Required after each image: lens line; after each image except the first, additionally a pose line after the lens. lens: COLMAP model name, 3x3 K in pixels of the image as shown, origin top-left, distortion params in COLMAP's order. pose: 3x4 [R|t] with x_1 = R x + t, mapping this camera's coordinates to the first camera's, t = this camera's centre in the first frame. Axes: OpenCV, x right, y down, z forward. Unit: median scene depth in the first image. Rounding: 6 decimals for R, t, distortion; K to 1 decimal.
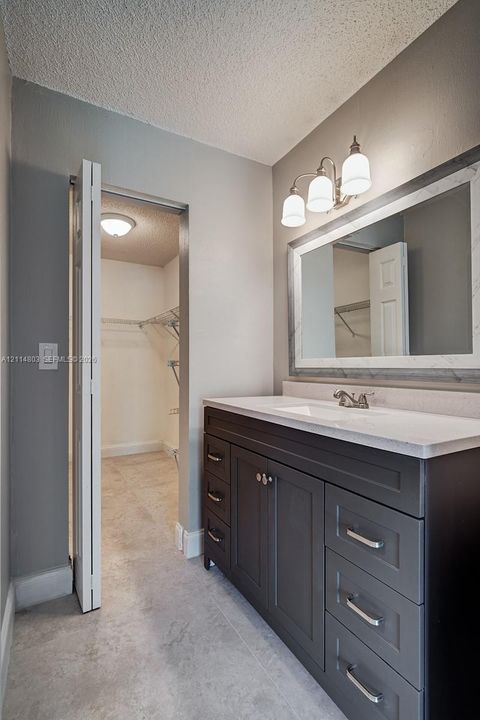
lens RADIAL K [[346.5, 0, 233.6], [0, 346.5, 365.0], [0, 0, 1]] dist [-0.003567, -0.001220]
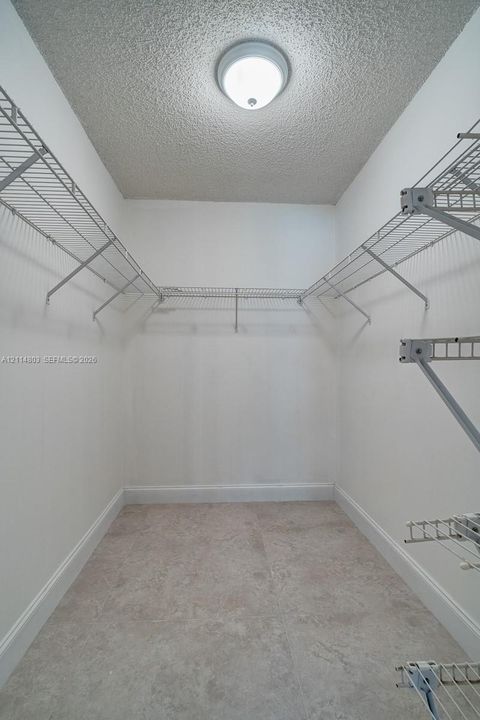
lens RADIAL K [[346.5, 0, 233.6], [0, 346.5, 365.0], [0, 0, 1]] dist [-0.003567, -0.001220]
pose [[0.900879, 0.000038, -0.434070, -0.138215], [0.000249, 1.000000, 0.000603, 0.004358], [0.434070, -0.000652, 0.900879, 0.506758]]
